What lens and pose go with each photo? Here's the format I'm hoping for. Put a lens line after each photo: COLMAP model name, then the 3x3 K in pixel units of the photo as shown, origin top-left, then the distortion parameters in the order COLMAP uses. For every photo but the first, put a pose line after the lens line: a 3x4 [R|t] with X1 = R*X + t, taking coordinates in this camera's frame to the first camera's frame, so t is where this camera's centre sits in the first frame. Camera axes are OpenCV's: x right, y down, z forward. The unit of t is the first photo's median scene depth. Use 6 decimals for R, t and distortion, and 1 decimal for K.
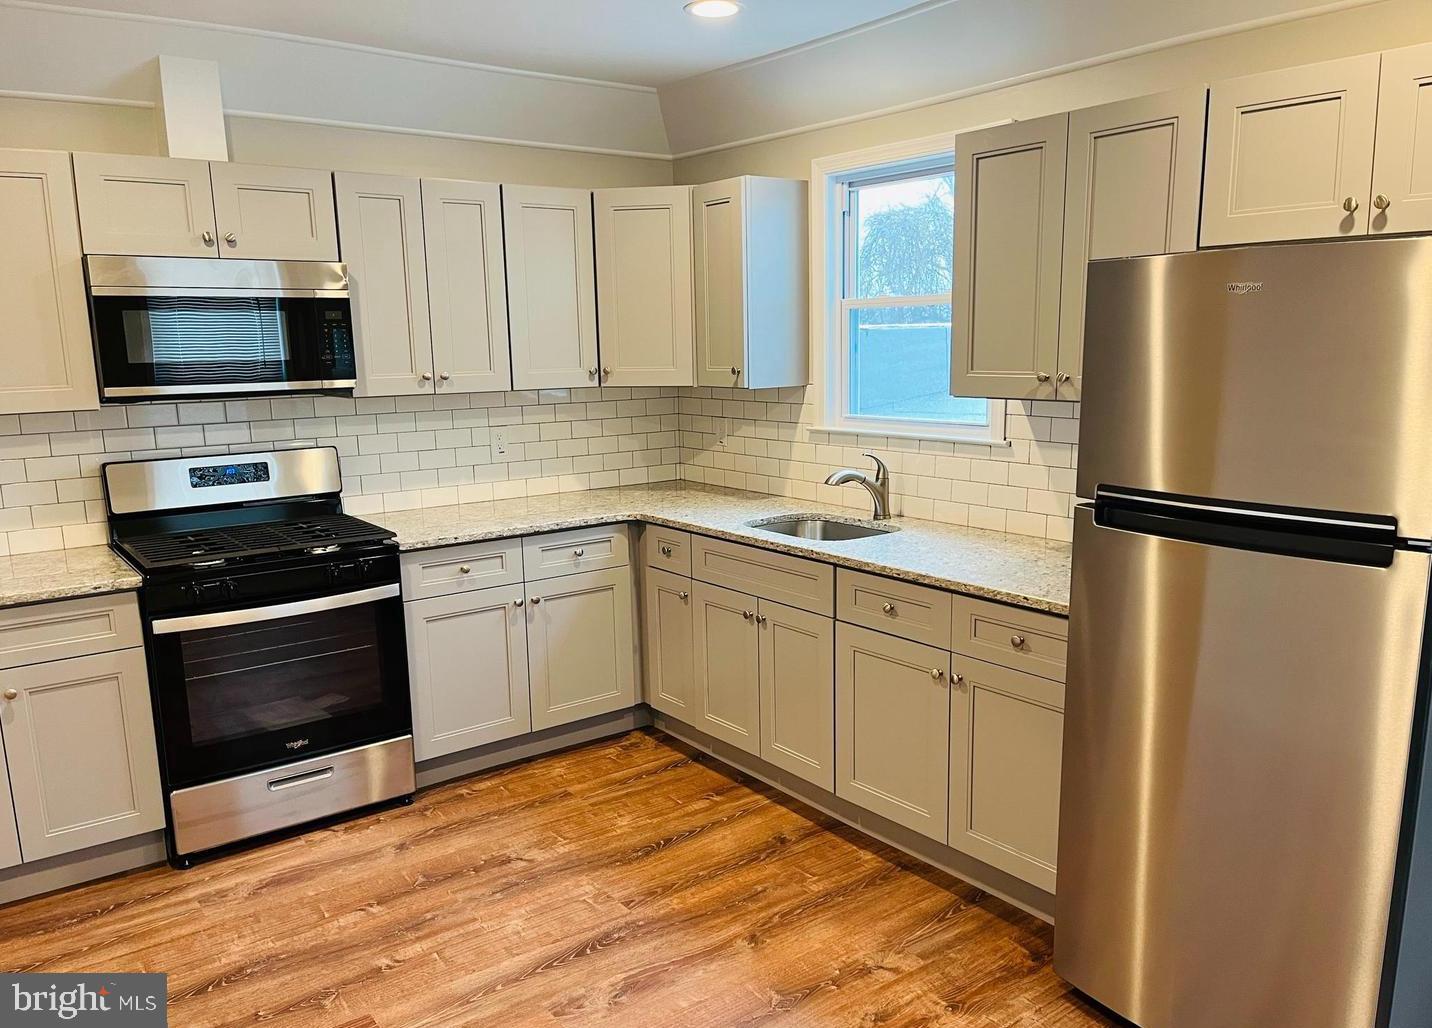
lens RADIAL K [[1087.6, 0, 713.3], [0, 1087.6, 544.3], [0, 0, 1]] dist [0.071911, -0.073885]
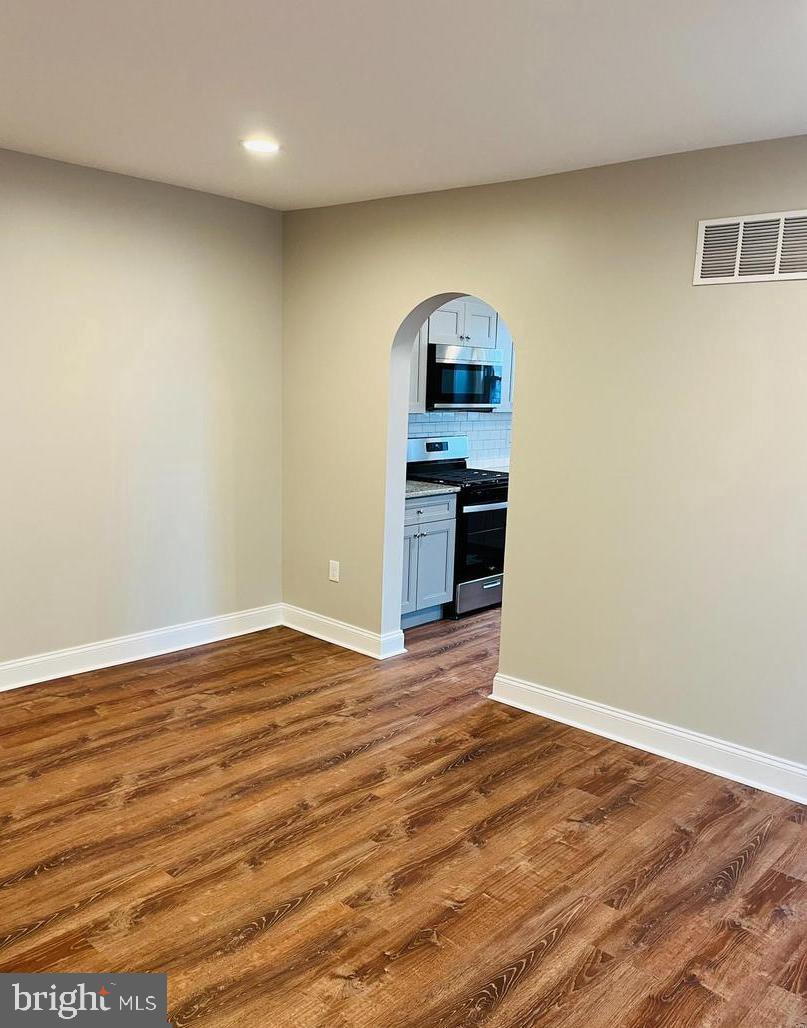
lens RADIAL K [[856.8, 0, 400.6], [0, 856.8, 542.6], [0, 0, 1]] dist [0.076624, -0.088317]
pose [[0.979701, 0.009394, 0.200244, -0.873072], [-0.008668, 0.999952, -0.004501, 0.134820], [-0.200277, 0.002674, 0.979736, -0.629805]]
